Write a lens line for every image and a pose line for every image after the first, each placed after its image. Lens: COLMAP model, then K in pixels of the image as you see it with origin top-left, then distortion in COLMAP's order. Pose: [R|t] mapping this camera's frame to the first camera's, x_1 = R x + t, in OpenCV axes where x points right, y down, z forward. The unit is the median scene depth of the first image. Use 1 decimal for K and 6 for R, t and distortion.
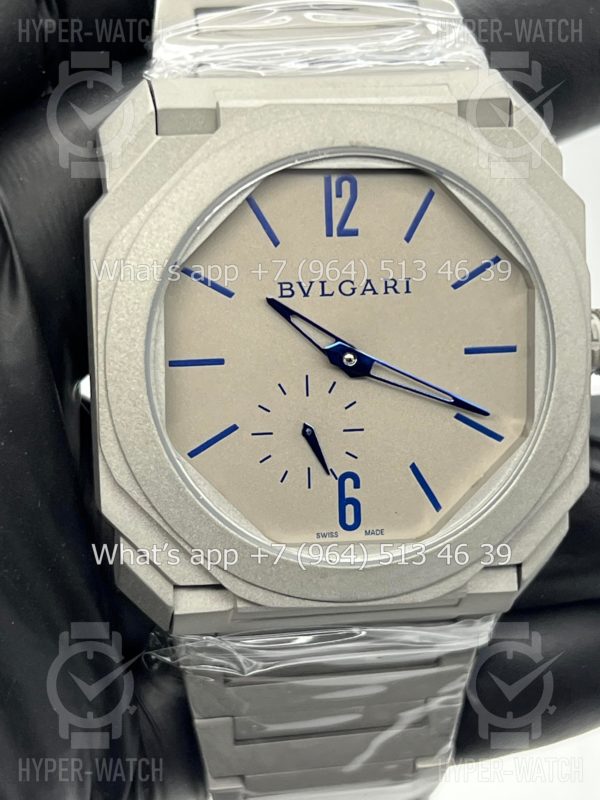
lens RADIAL K [[1855.0, 0, 300.0], [0, 1855.0, 400.0], [0, 0, 1]] dist [0.200479, 0.179333]
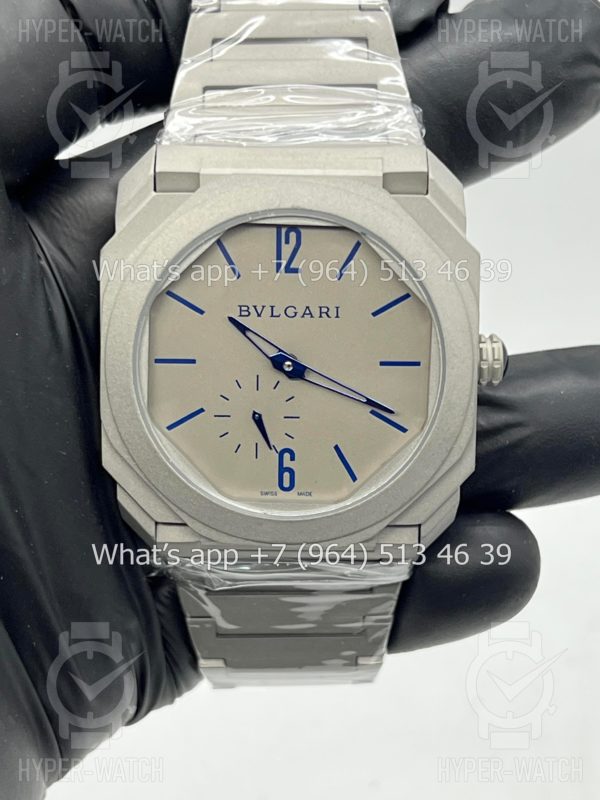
lens RADIAL K [[1855.0, 0, 300.0], [0, 1855.0, 400.0], [0, 0, 1]] dist [0.200479, 0.179333]
pose [[0.983128, 0.070309, -0.168869, 0.260594], [-0.056863, 0.994910, 0.083189, -0.108221], [0.173858, -0.072183, 0.982122, -0.309894]]
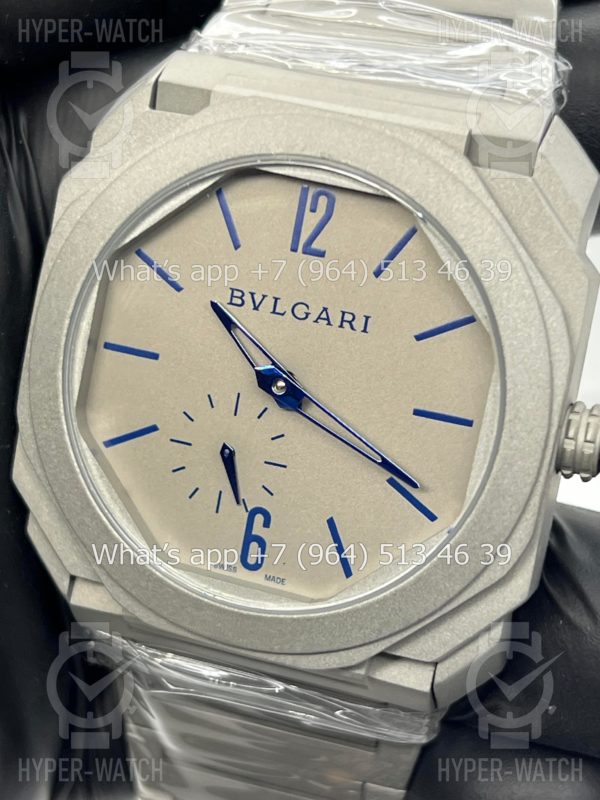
lens RADIAL K [[1855.0, 0, 300.0], [0, 1855.0, 400.0], [0, 0, 1]] dist [0.200479, 0.179333]
pose [[0.883637, 0.243890, -0.399629, 0.398523], [-0.244005, 0.968407, 0.051480, -0.064753], [0.399559, 0.052022, 0.915230, 0.169046]]
